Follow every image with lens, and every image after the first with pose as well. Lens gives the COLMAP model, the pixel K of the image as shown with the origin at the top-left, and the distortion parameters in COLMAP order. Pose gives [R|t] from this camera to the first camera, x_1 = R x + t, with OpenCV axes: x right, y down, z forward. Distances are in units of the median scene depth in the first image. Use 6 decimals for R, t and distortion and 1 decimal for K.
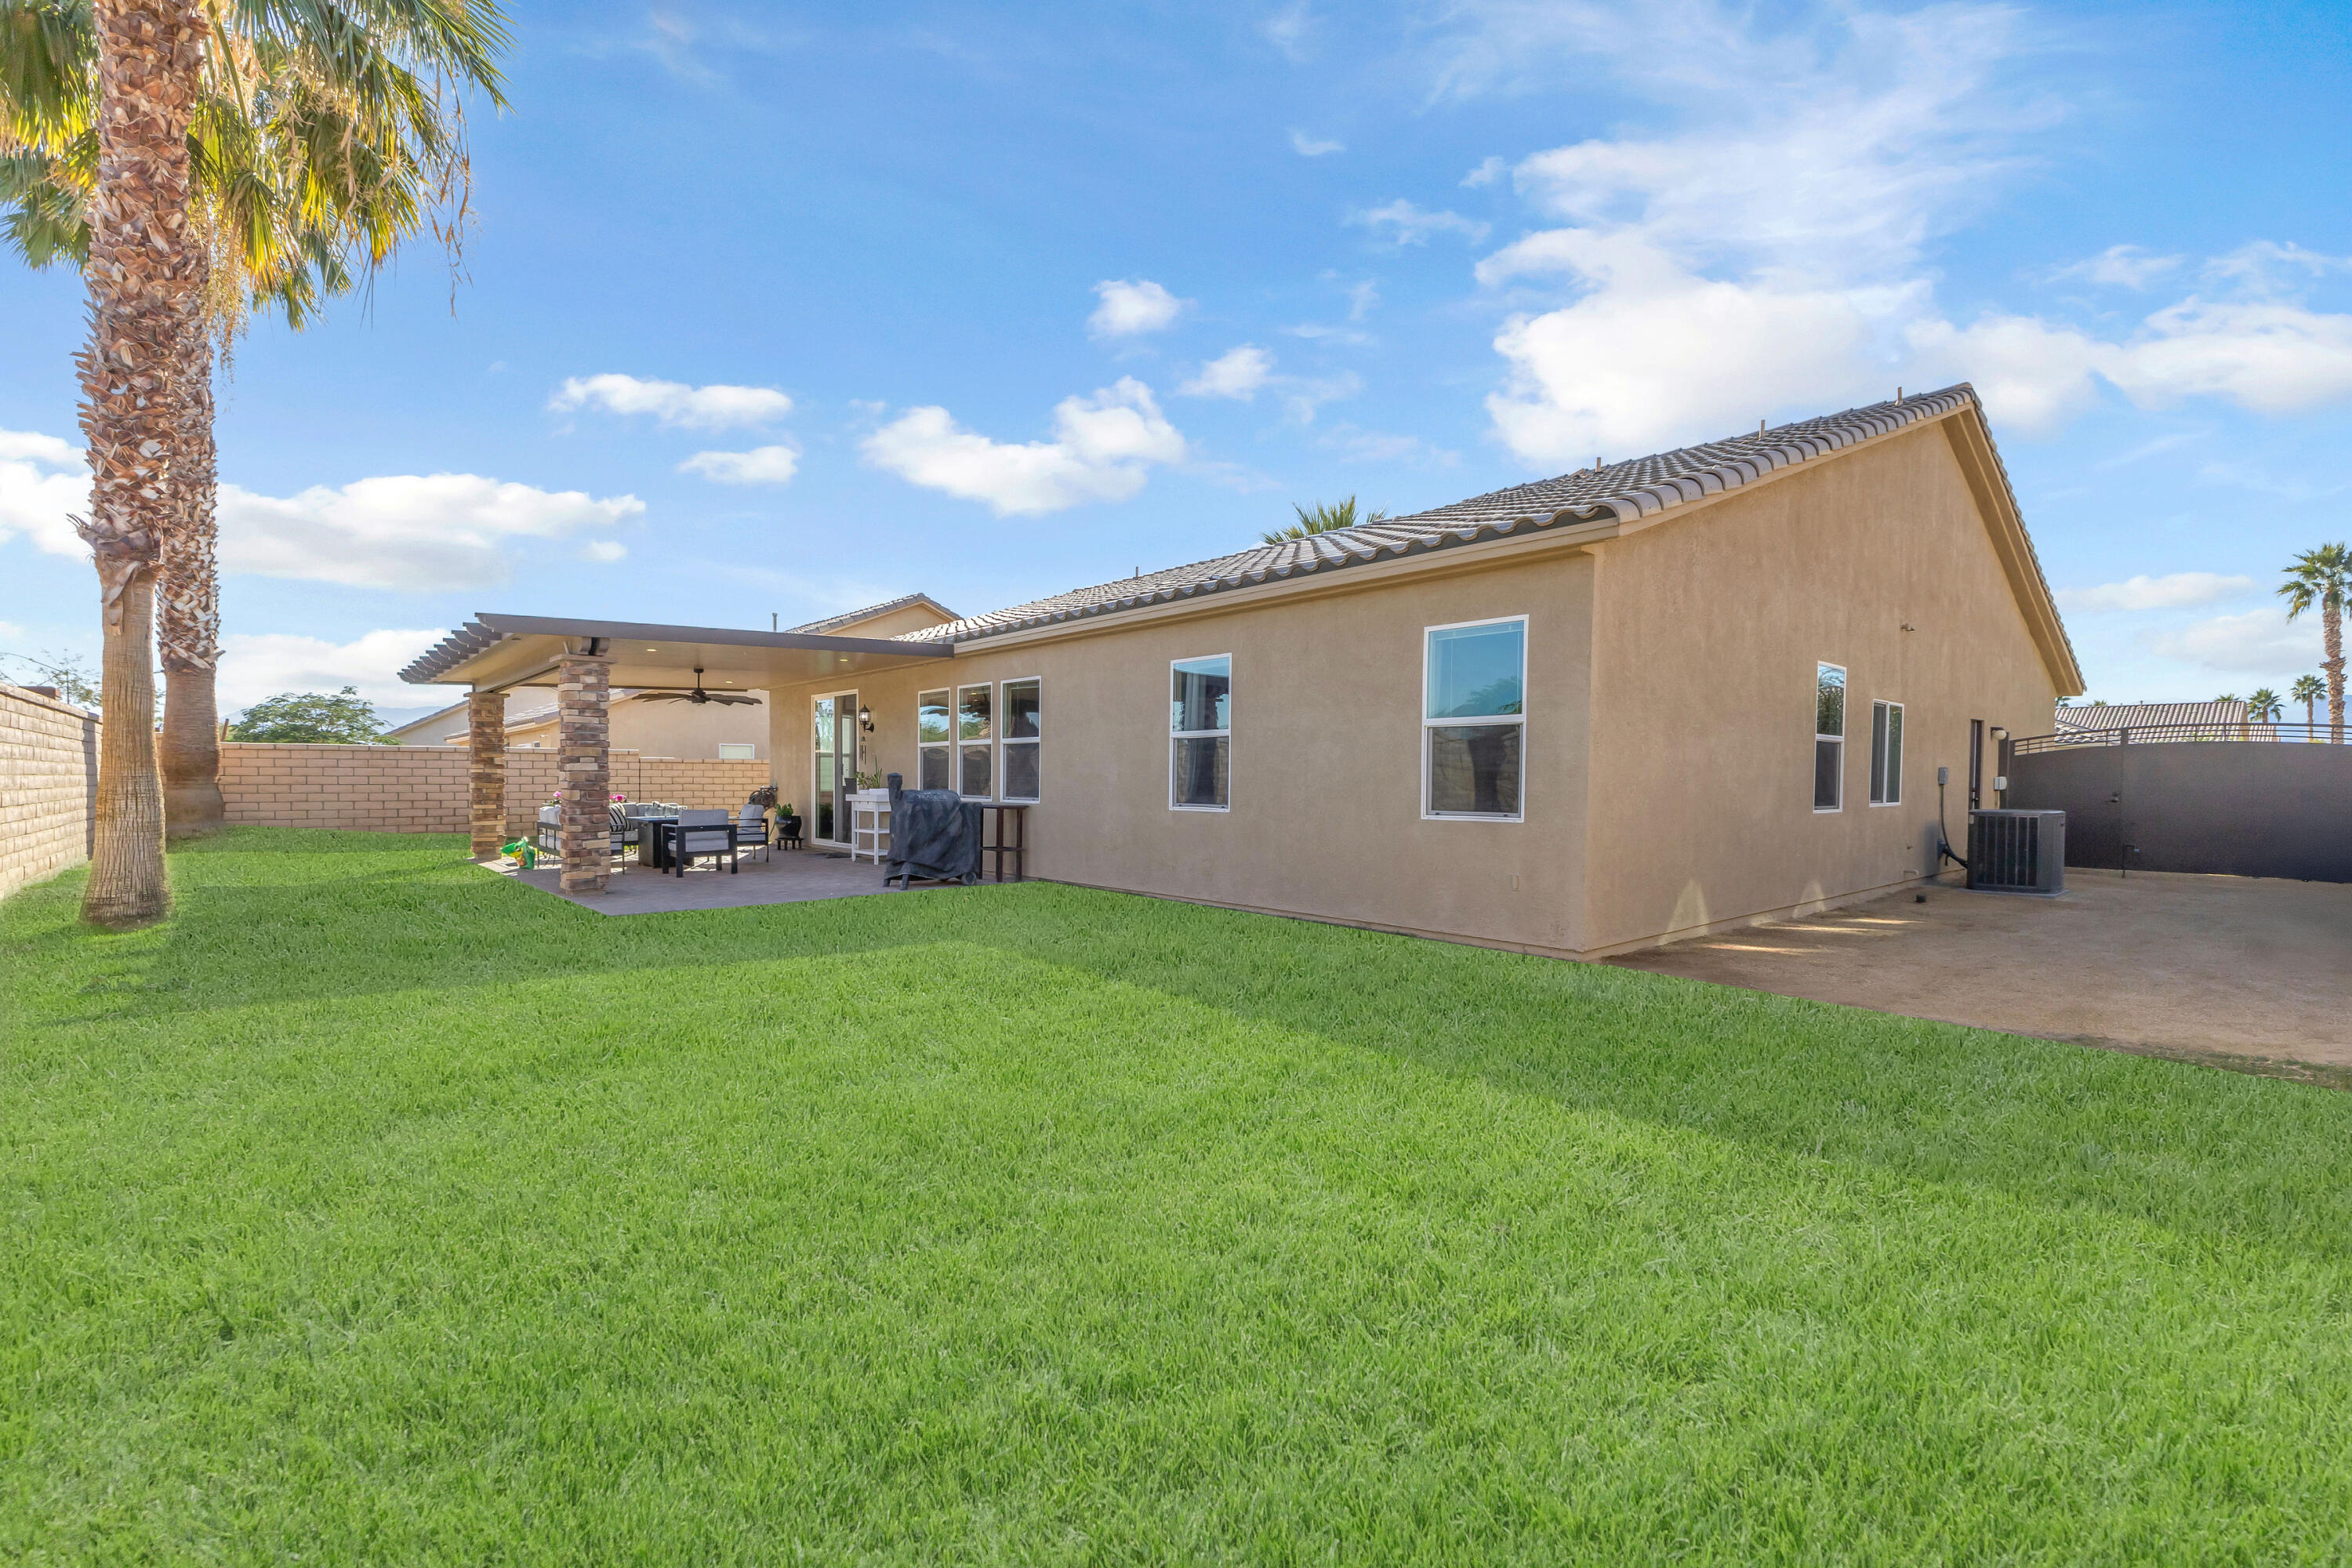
lens RADIAL K [[1030.2, 0, 1182.7], [0, 1030.2, 803.0], [0, 0, 1]] dist [0.010265, -0.000139]
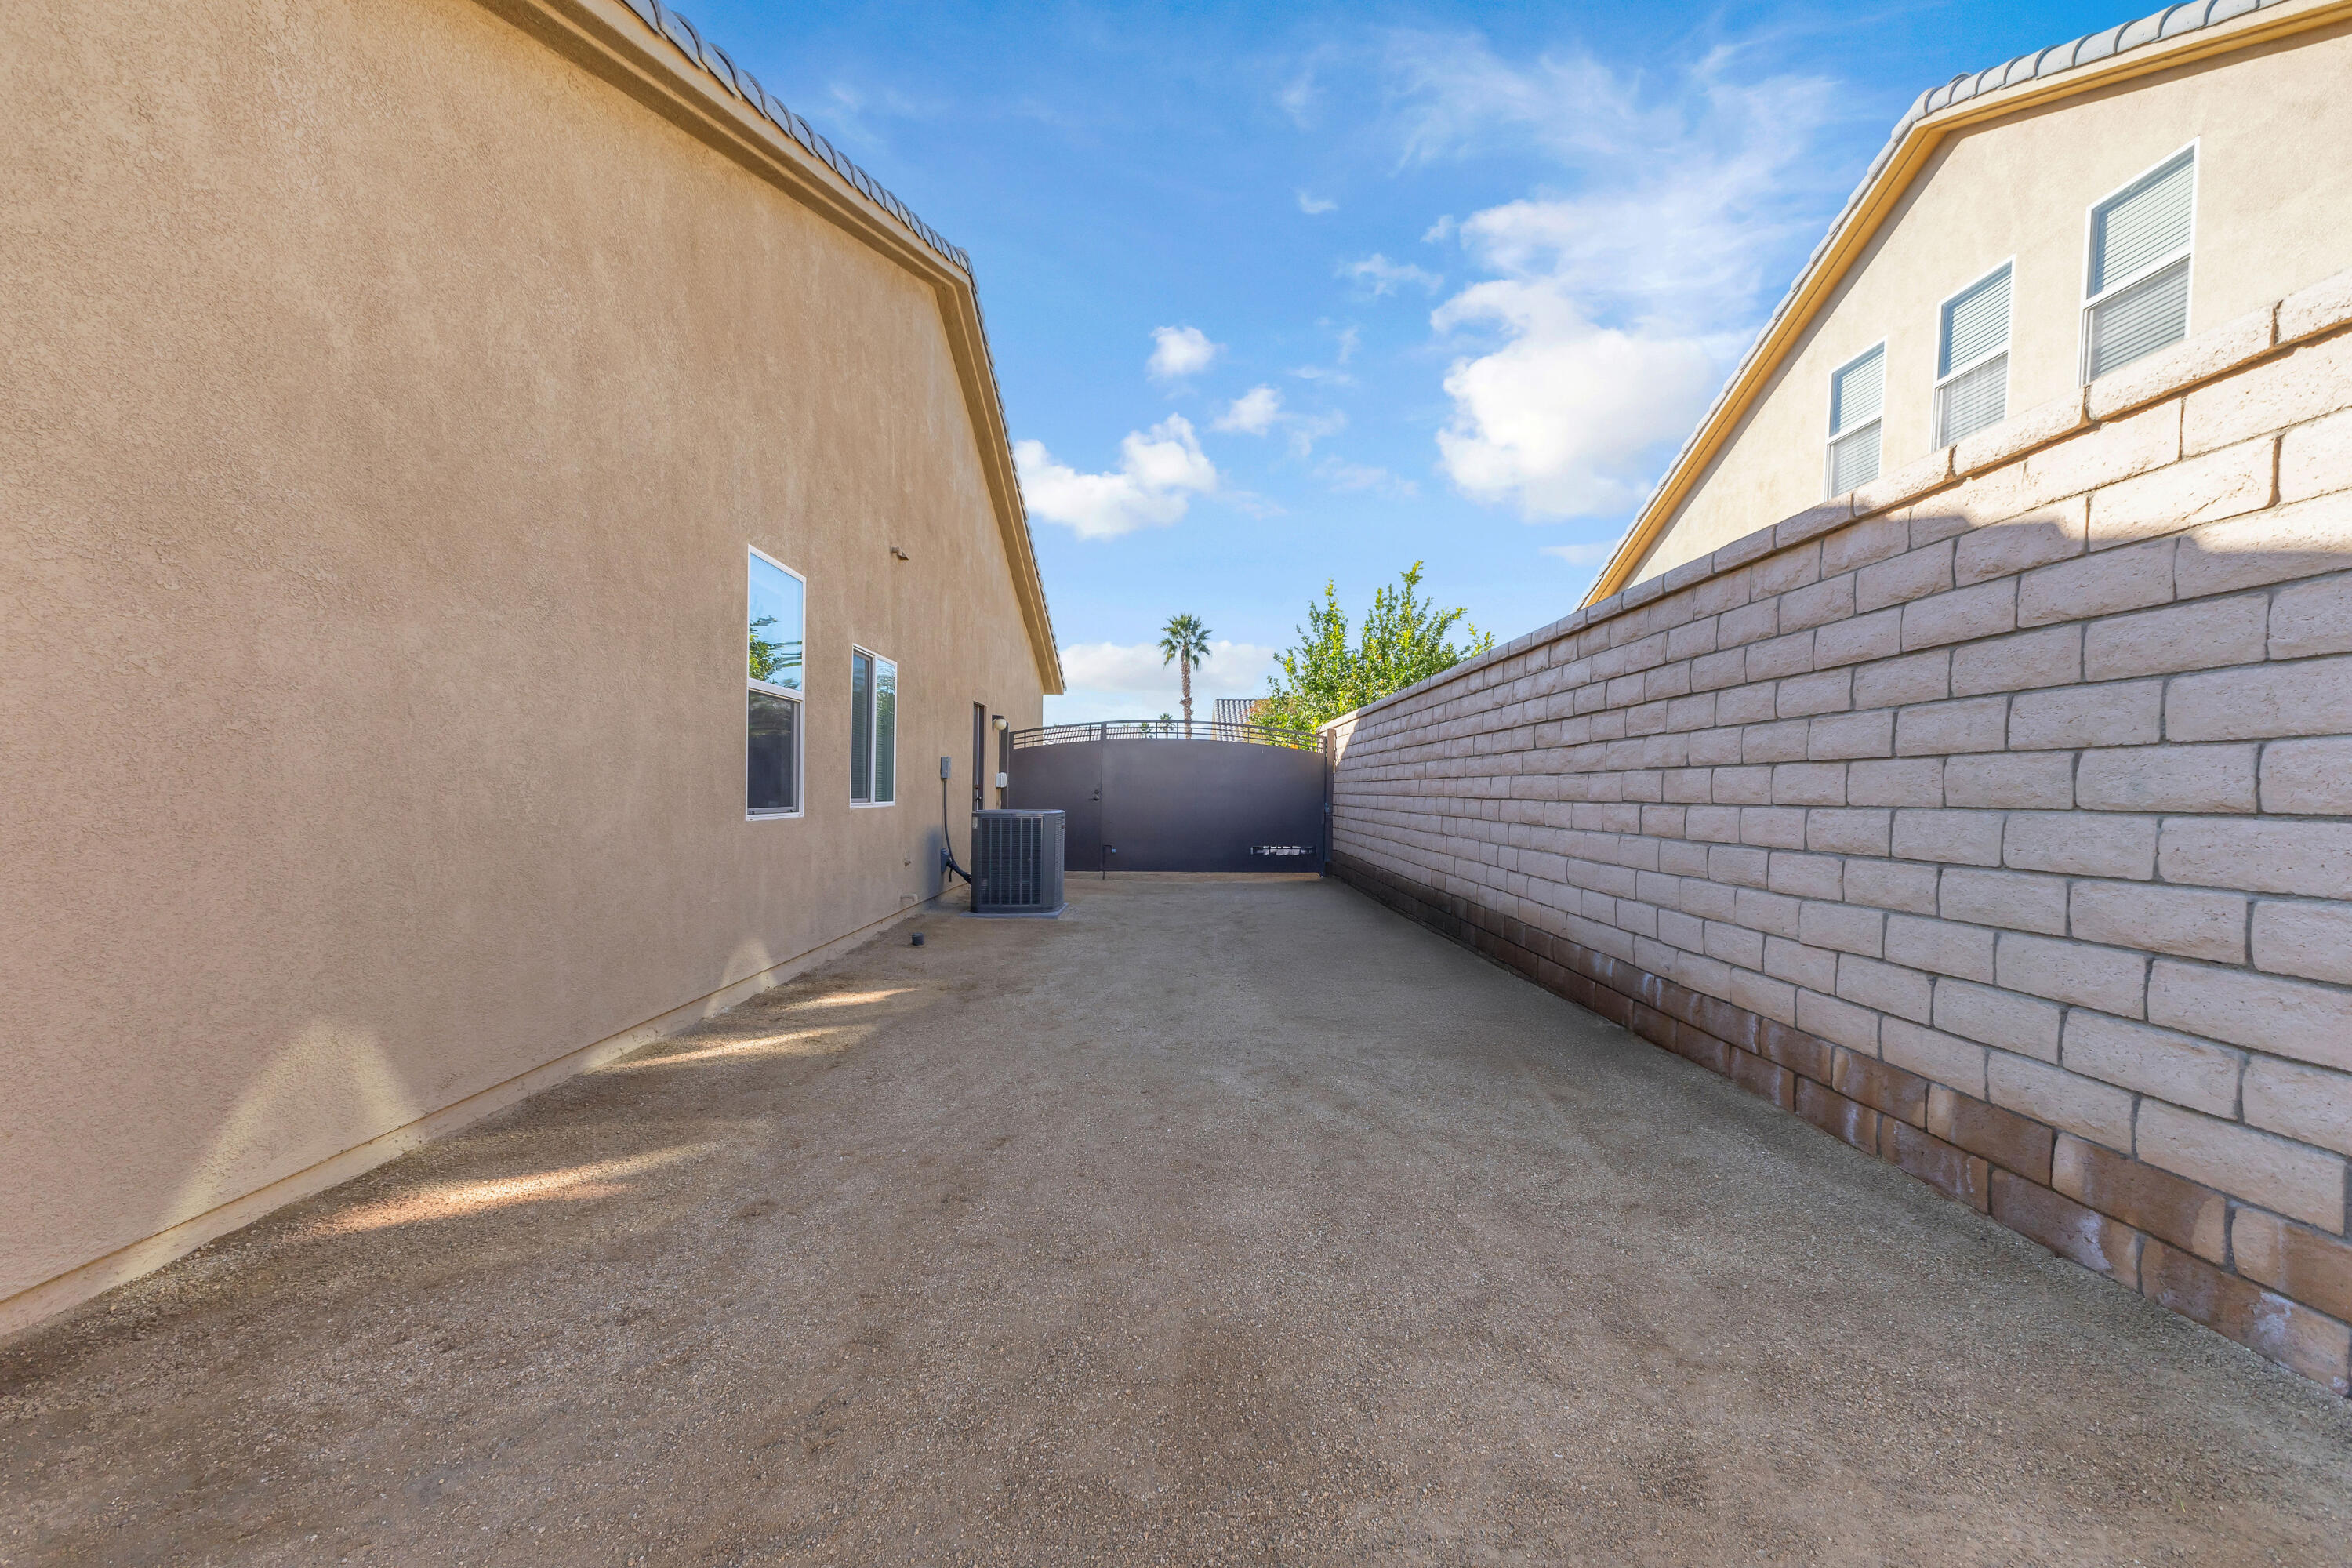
lens RADIAL K [[1032.3, 0, 1181.3], [0, 1032.3, 759.3], [0, 0, 1]] dist [0.002718, 0.000110]
pose [[0.662844, 0.020170, 0.748485, 0.382791], [0.017715, 0.998935, -0.042607, 0.005231], [-0.748548, 0.041502, 0.661781, 0.499965]]
